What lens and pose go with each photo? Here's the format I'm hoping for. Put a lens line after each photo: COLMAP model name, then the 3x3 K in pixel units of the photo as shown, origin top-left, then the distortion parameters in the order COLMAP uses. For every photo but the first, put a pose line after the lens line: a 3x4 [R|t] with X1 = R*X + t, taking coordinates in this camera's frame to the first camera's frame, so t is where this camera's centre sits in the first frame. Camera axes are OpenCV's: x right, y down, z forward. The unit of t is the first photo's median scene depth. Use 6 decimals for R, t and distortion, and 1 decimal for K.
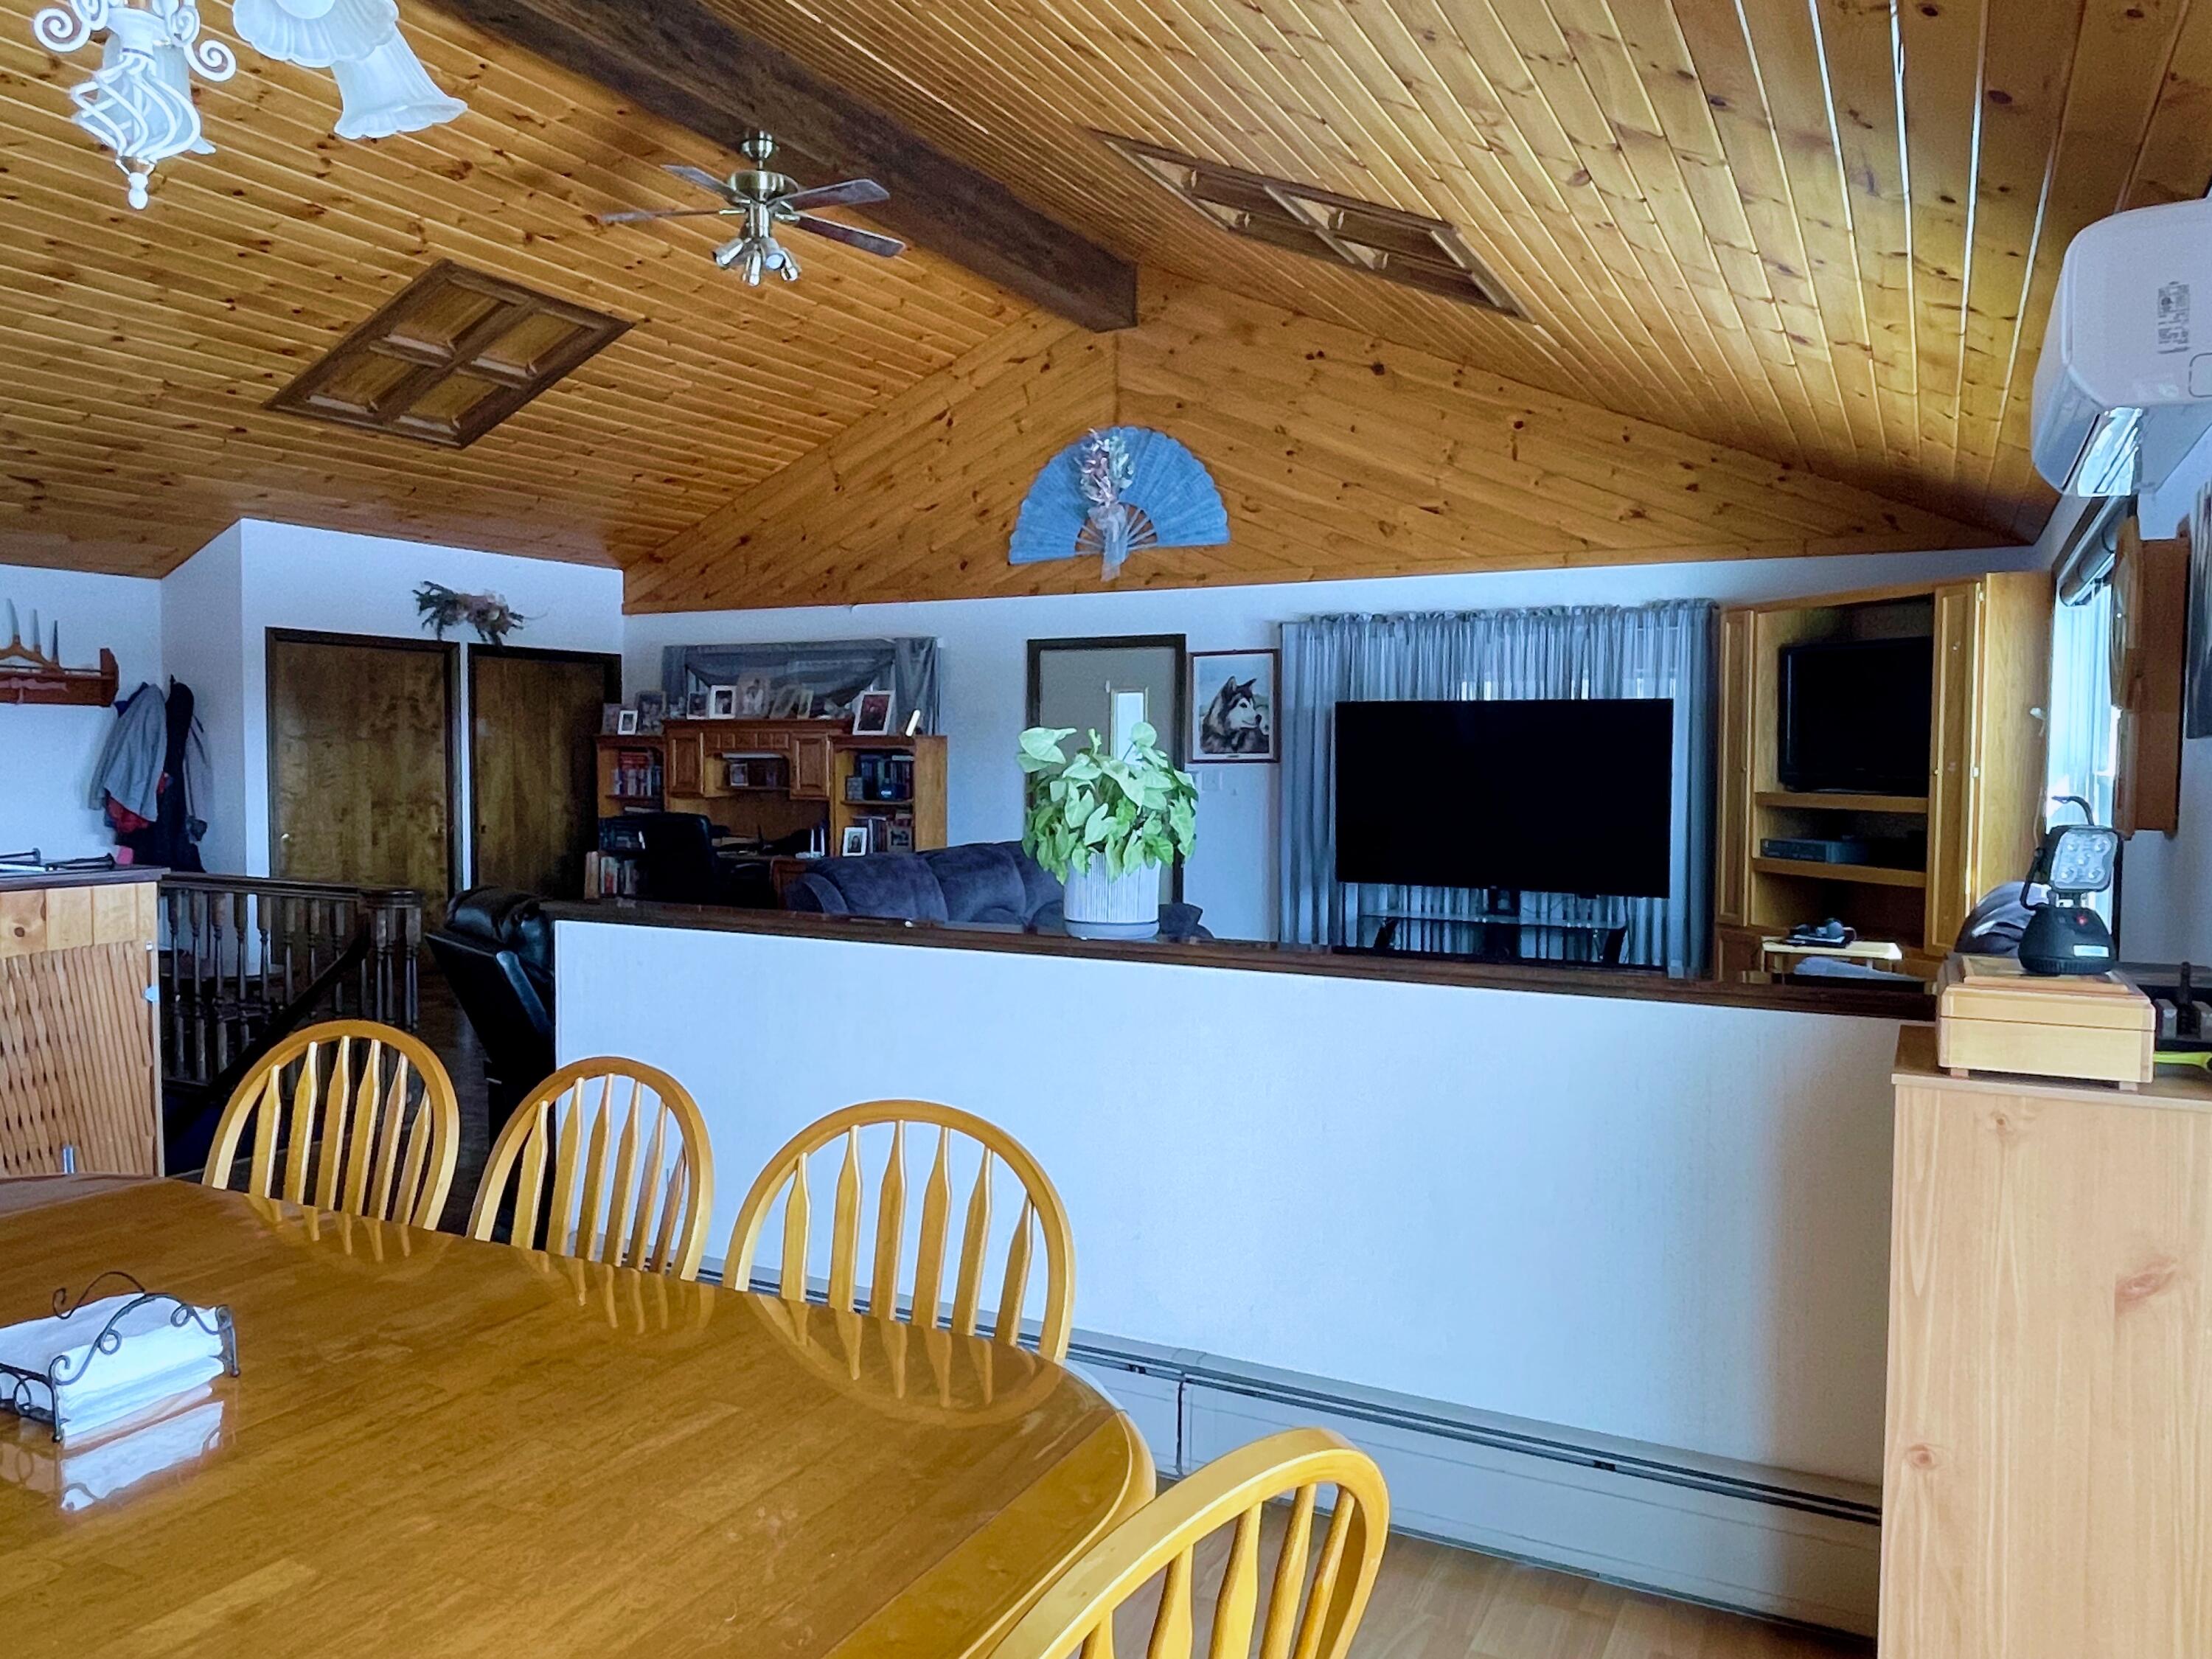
lens RADIAL K [[1547.6, 0, 1107.5], [0, 1547.6, 820.1], [0, 0, 1]] dist [0.000251, -0.000257]
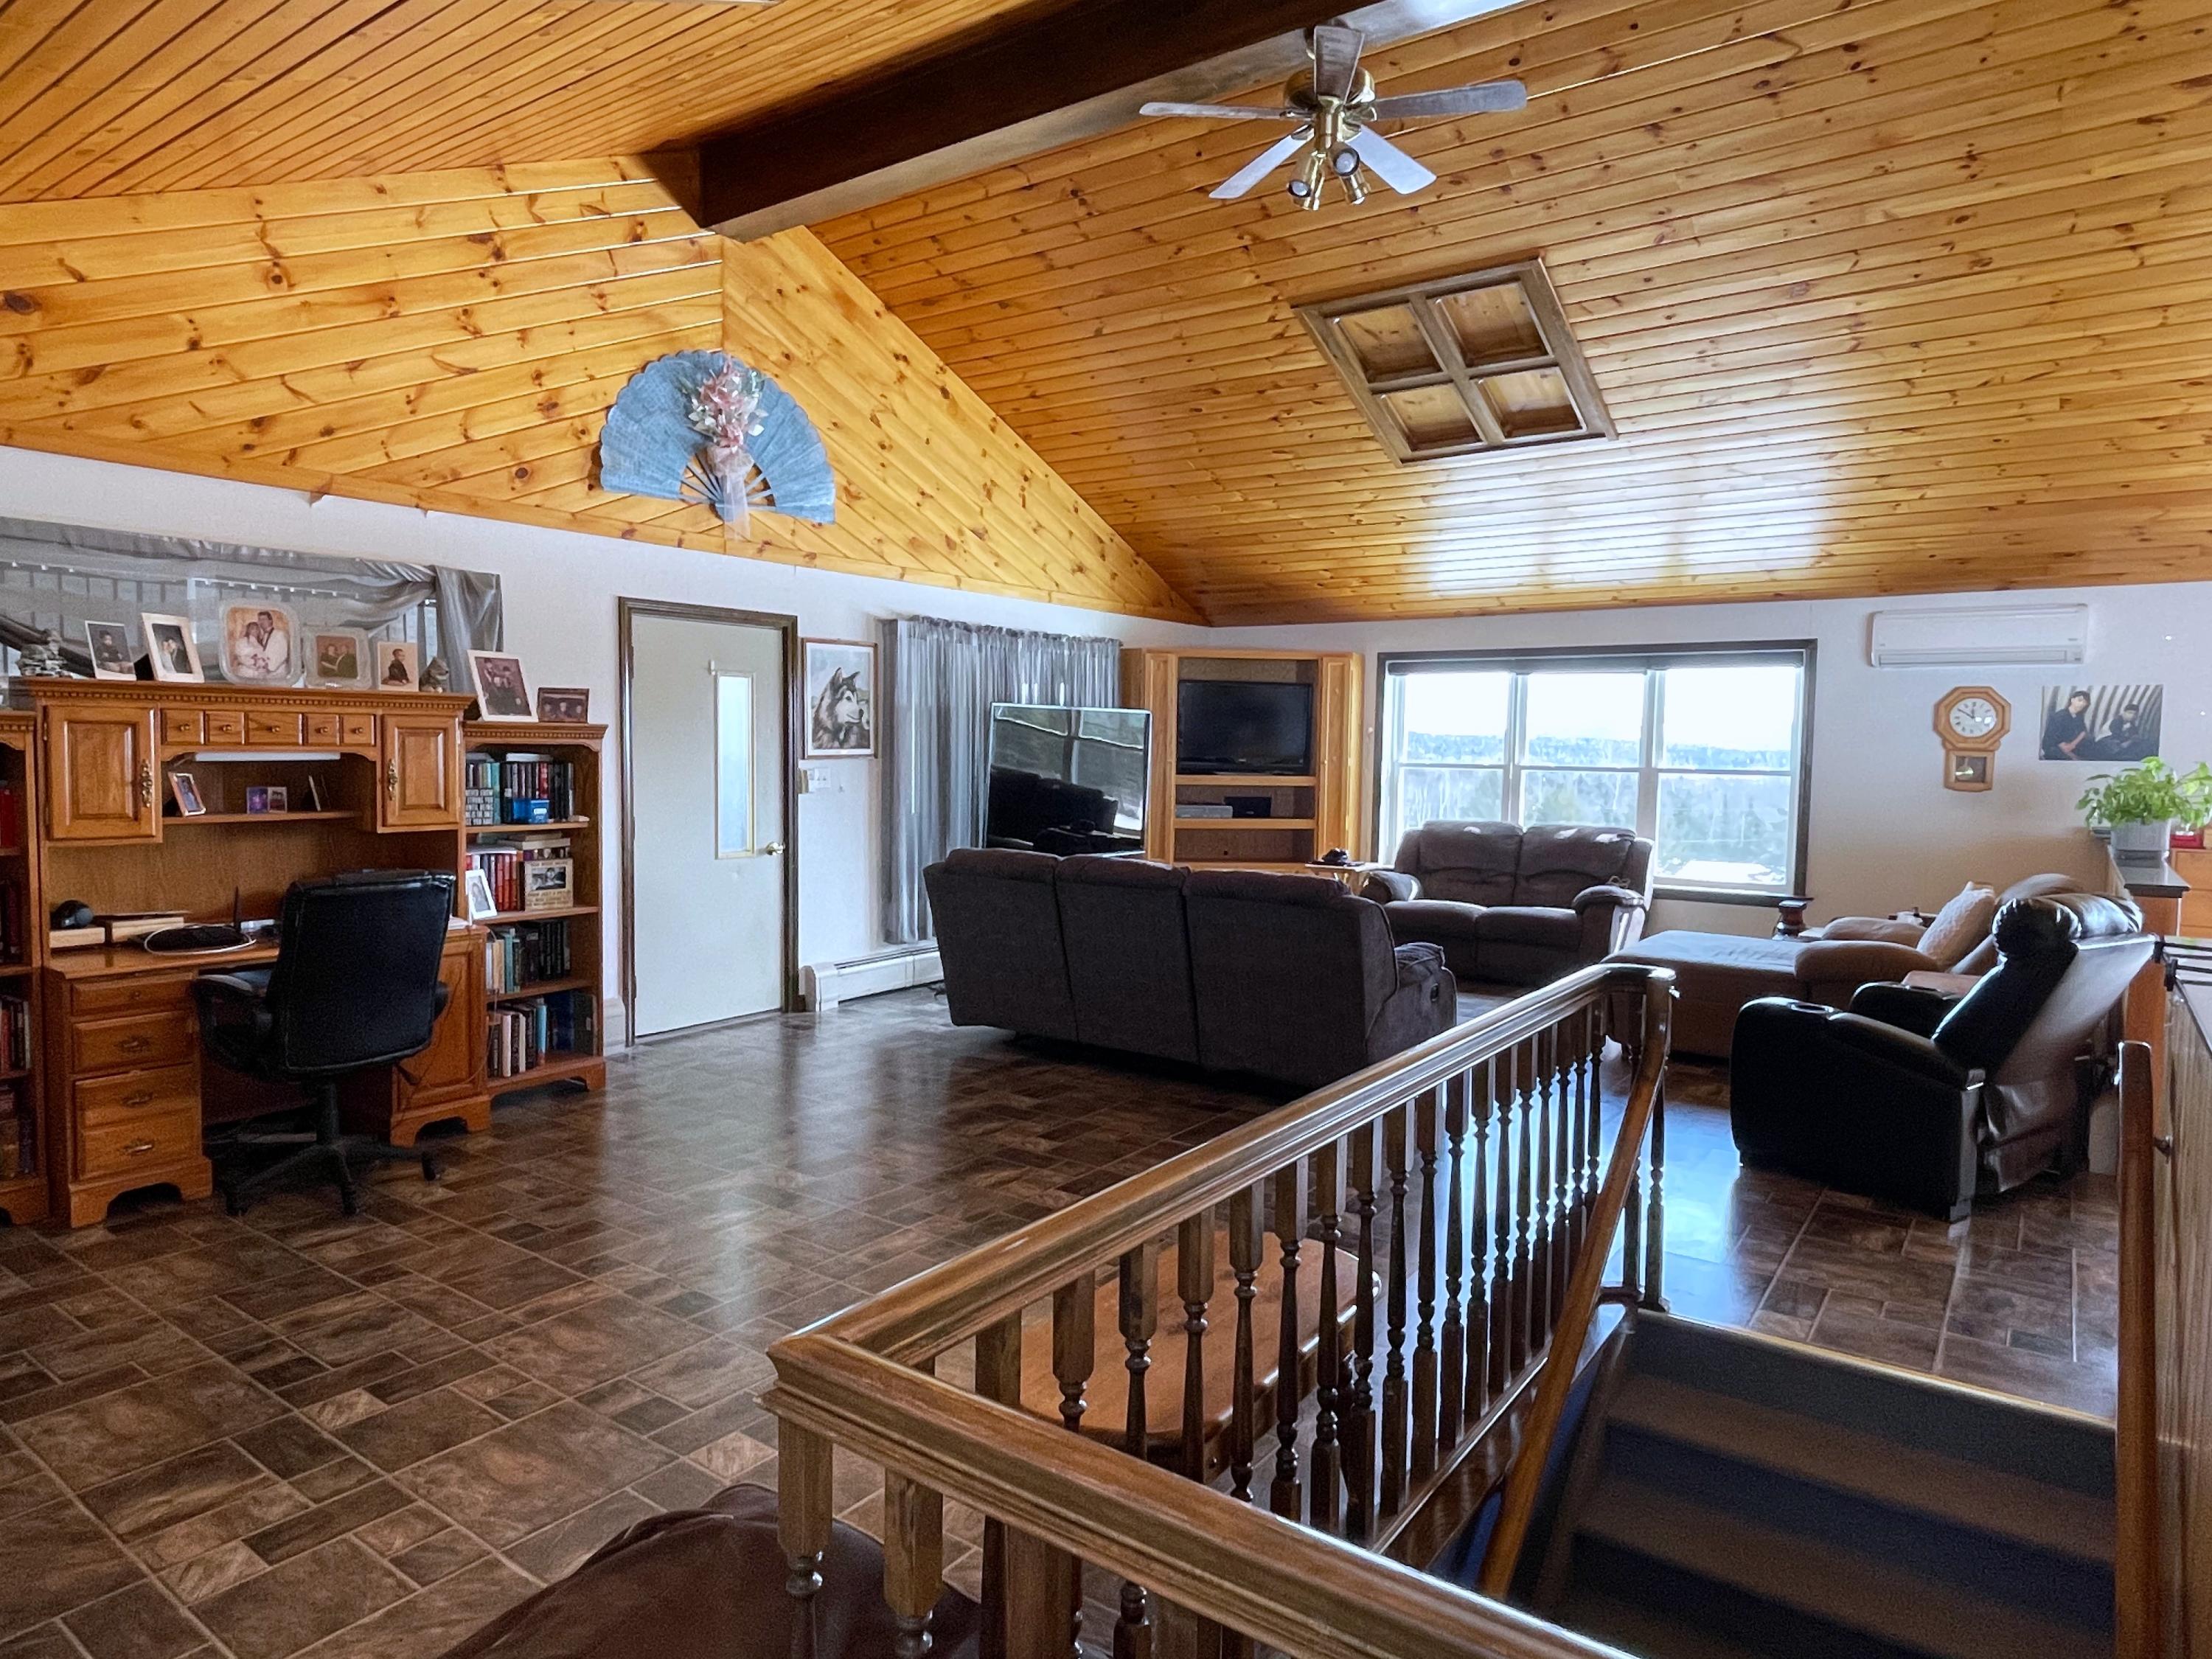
lens RADIAL K [[1342.5, 0, 1105.5], [0, 1342.5, 836.8], [0, 0, 1]] dist [-0.007655, -0.003864]
pose [[0.136447, -0.071086, 0.988094, -0.708932], [0.032314, 0.997211, 0.067280, -0.038872], [-0.990120, 0.022749, 0.138364, 0.717837]]
